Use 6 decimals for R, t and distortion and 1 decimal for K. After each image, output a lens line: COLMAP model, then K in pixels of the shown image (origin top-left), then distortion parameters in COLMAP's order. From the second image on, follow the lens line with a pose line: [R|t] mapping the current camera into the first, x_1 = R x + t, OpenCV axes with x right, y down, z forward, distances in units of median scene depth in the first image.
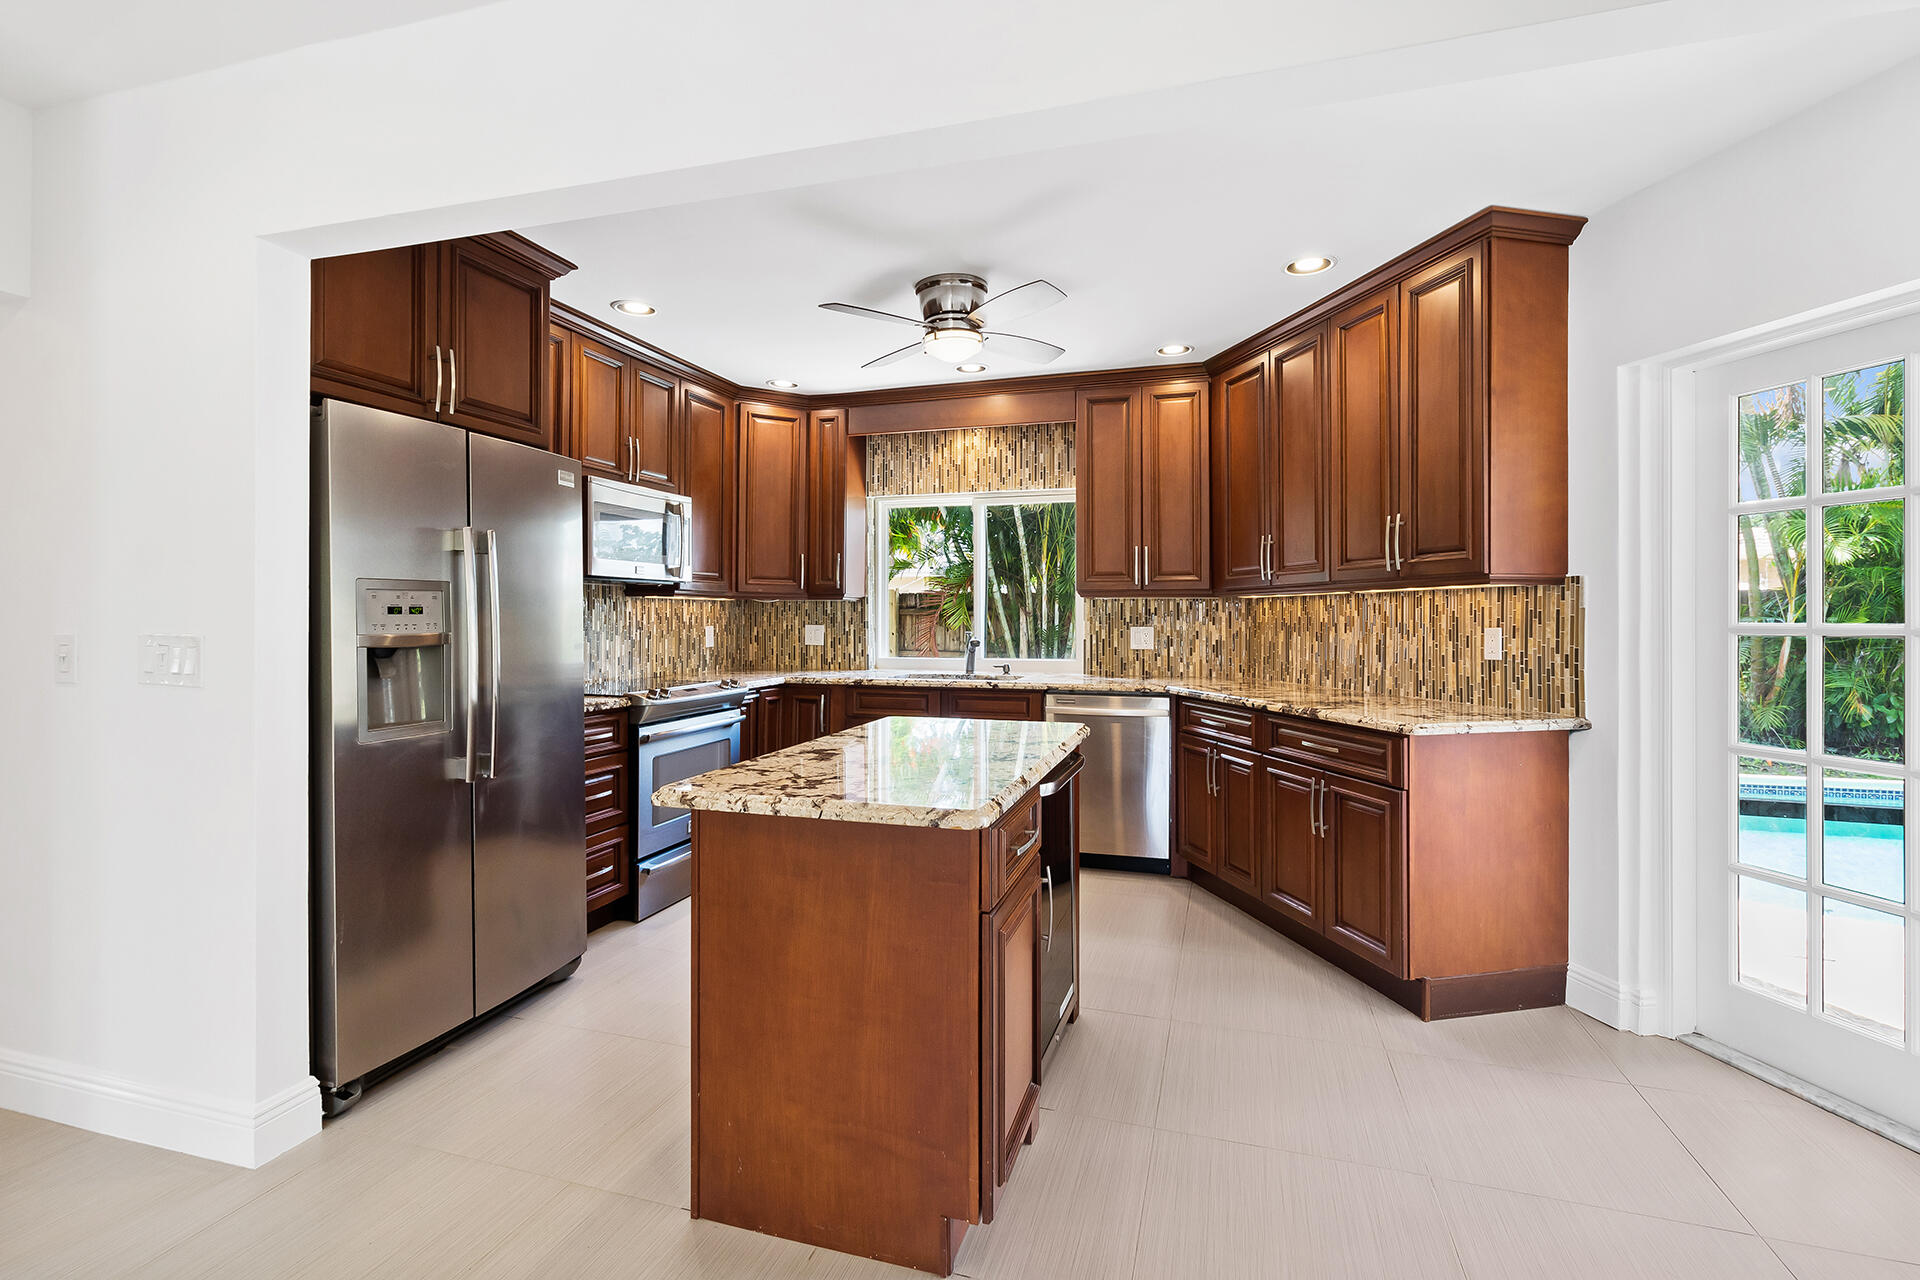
lens RADIAL K [[878.8, 0, 966.0], [0, 878.8, 616.9], [0, 0, 1]] dist [0.000944, -0.000908]
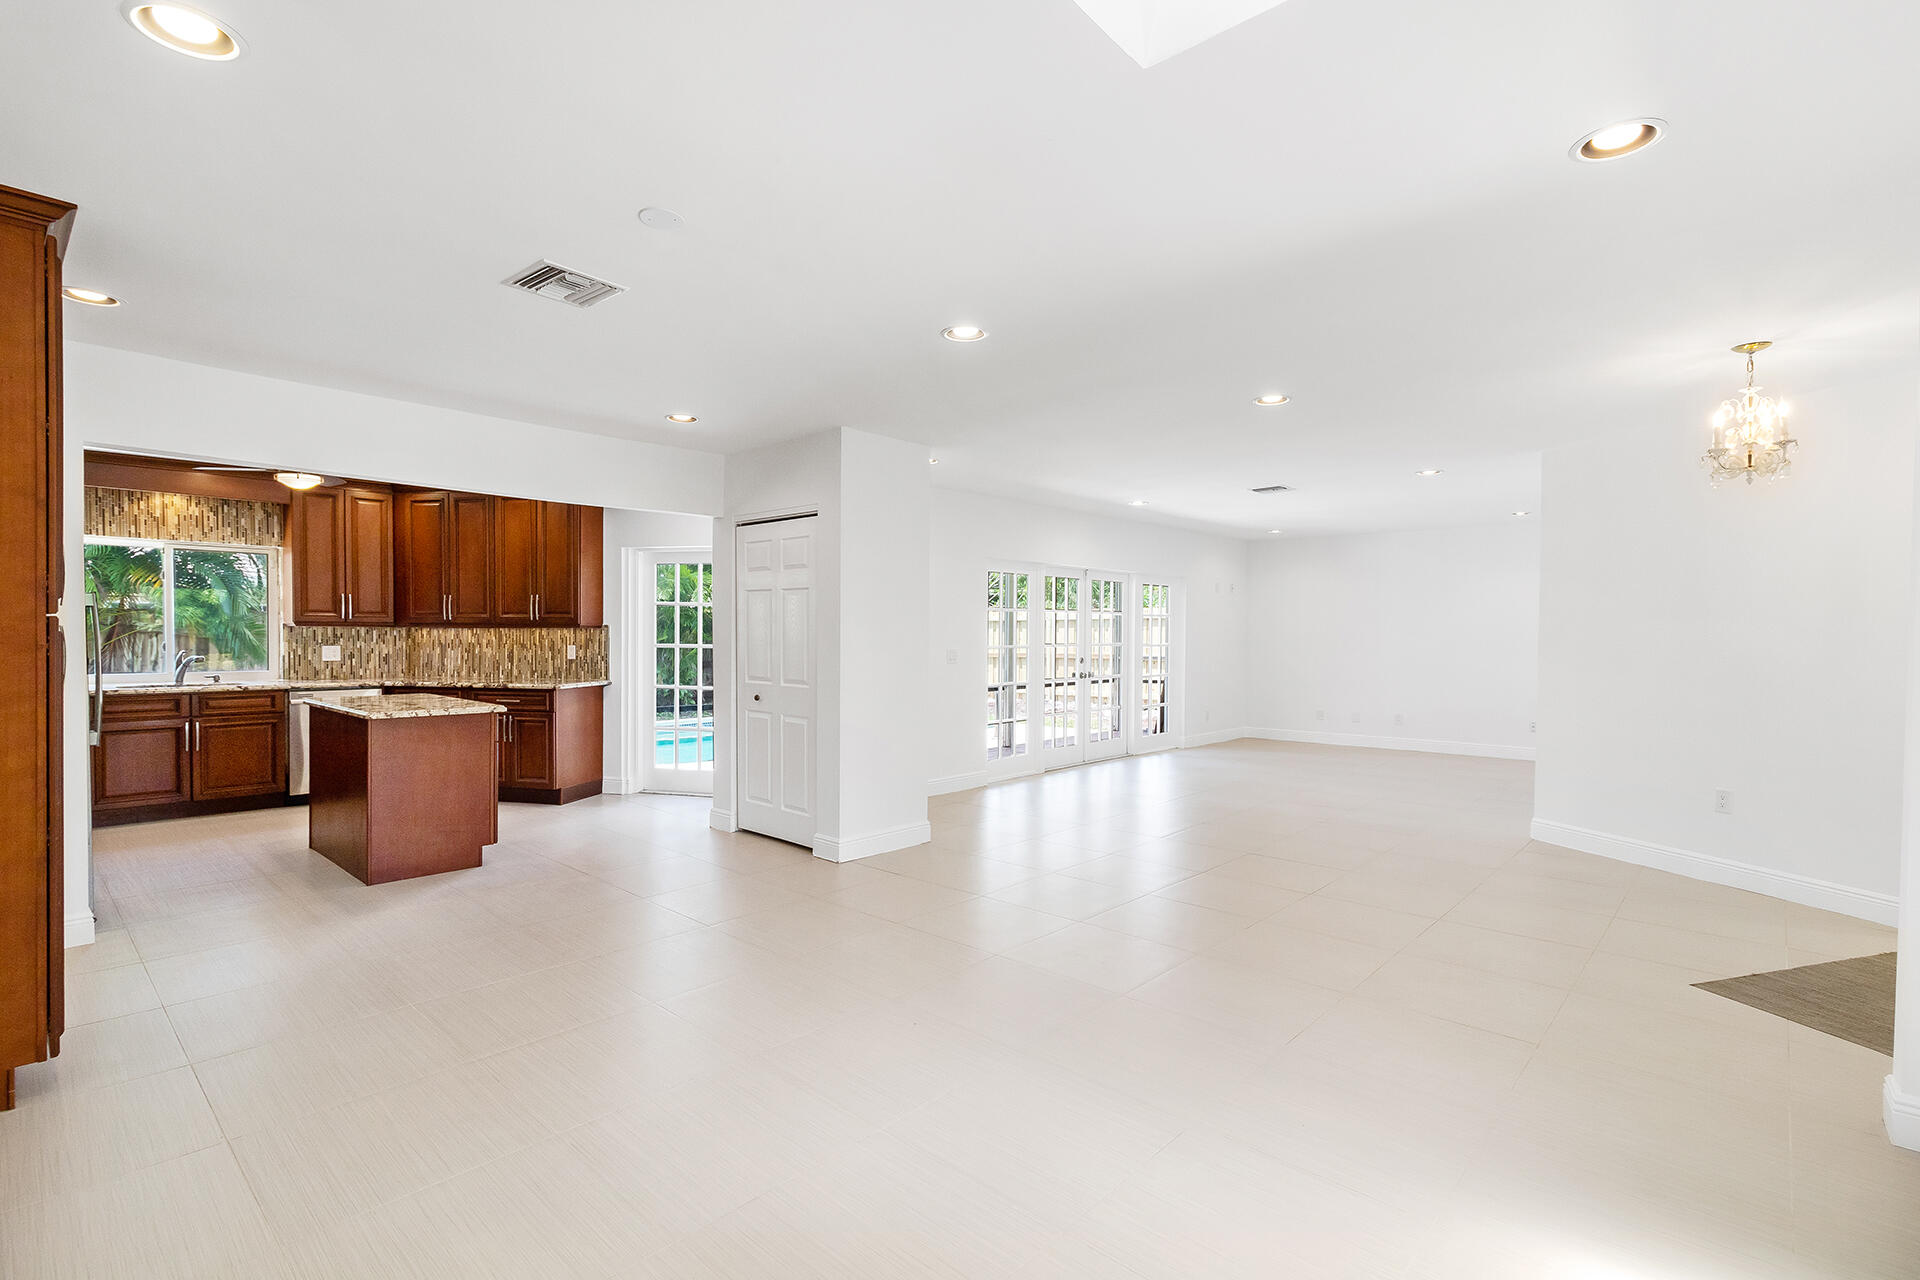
lens RADIAL K [[878.8, 0, 950.6], [0, 878.8, 651.4], [0, 0, 1]] dist [0.000944, -0.000908]
pose [[0.427629, -0.014641, 0.903836, -0.719450], [-0.007347, 0.999780, 0.019671, -0.016677], [-0.903924, -0.015052, 0.427427, -0.605190]]
